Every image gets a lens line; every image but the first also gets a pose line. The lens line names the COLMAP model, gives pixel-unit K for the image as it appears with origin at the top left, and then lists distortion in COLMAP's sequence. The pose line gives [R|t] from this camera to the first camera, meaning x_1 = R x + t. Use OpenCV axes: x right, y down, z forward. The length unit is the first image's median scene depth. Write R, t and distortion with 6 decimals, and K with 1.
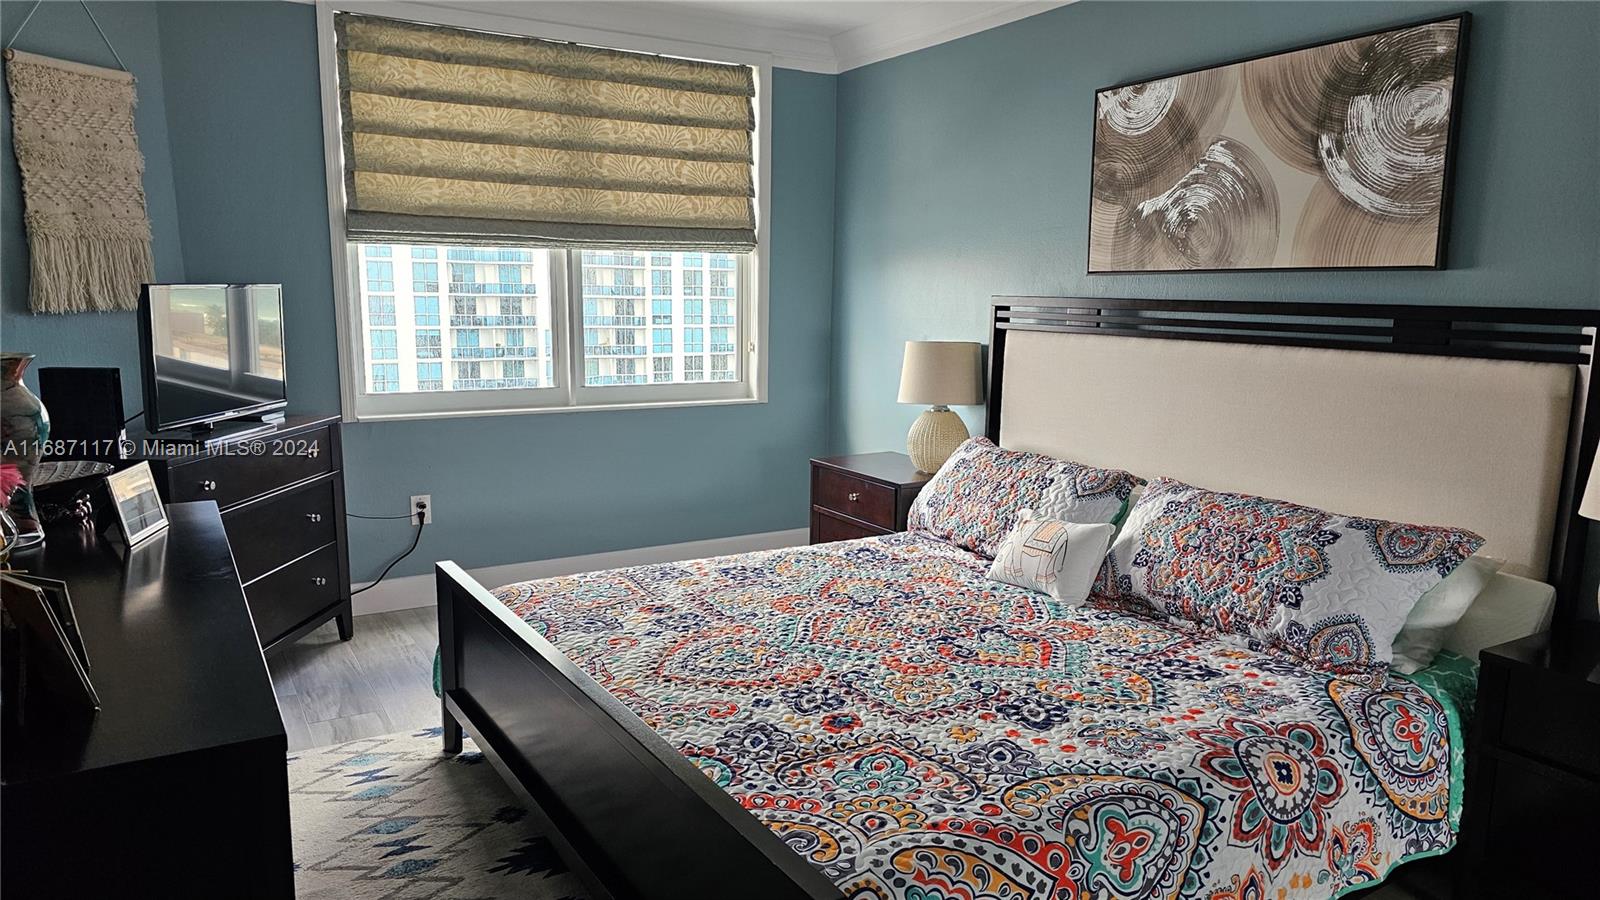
lens RADIAL K [[1081.8, 0, 804.7], [0, 1081.8, 452.7], [0, 0, 1]] dist [0.050997, -0.035750]
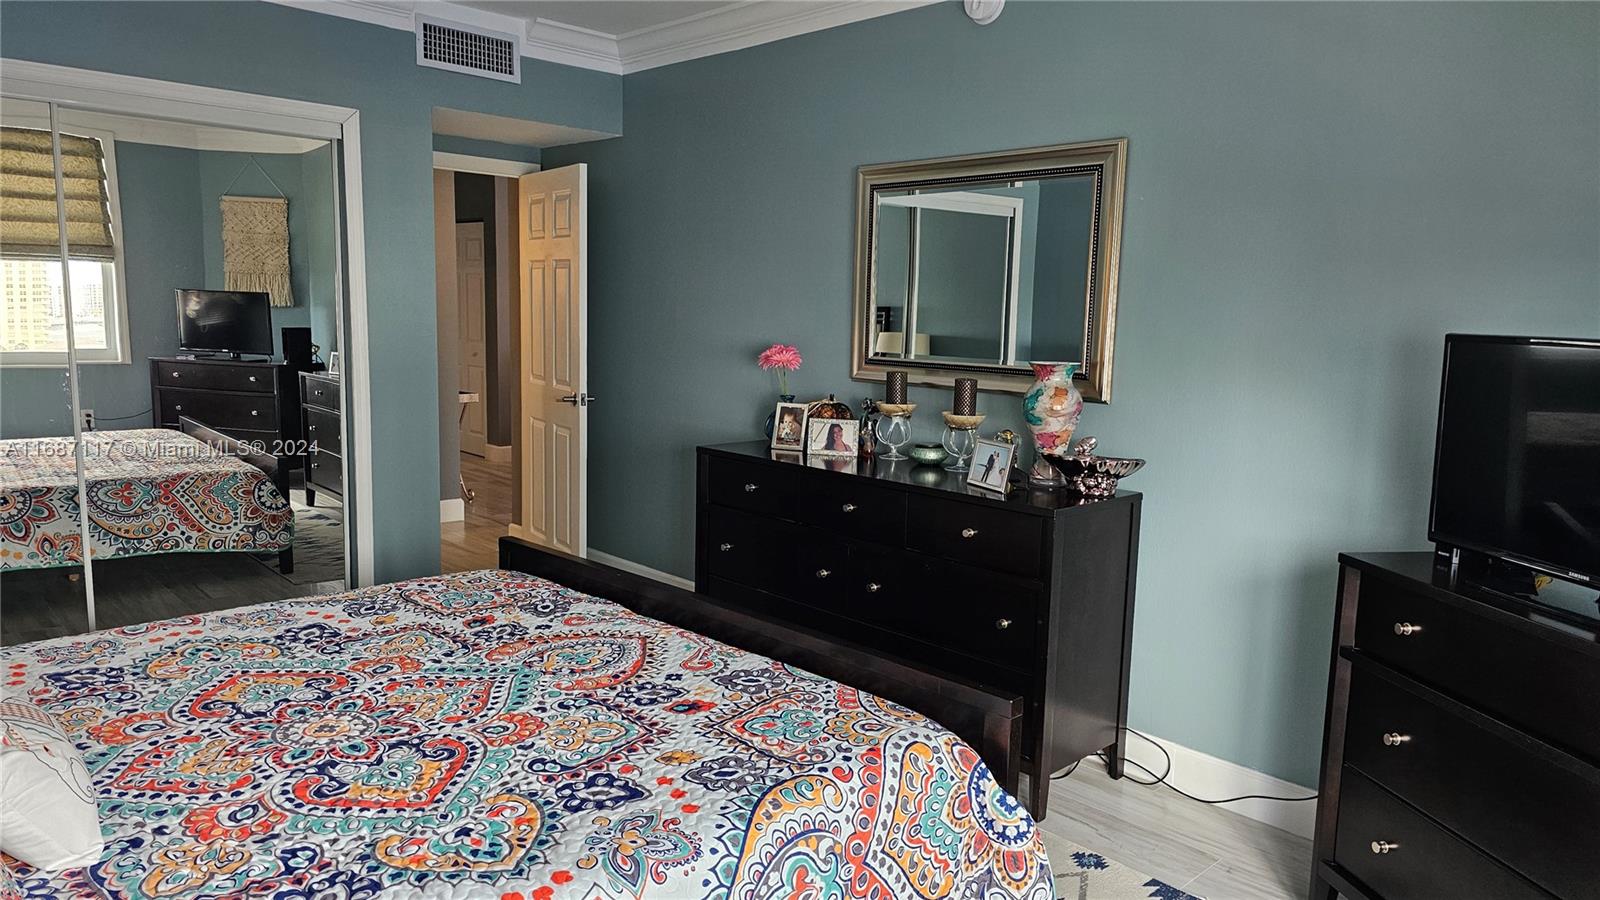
lens RADIAL K [[1081.8, 0, 800.6], [0, 1081.8, 450.7], [0, 0, 1]] dist [0.050997, -0.035750]
pose [[-0.973950, -0.009353, -0.226571, -0.042343], [-0.073056, 0.958819, 0.274460, -0.321498], [0.214673, 0.283862, -0.934525, 2.152930]]
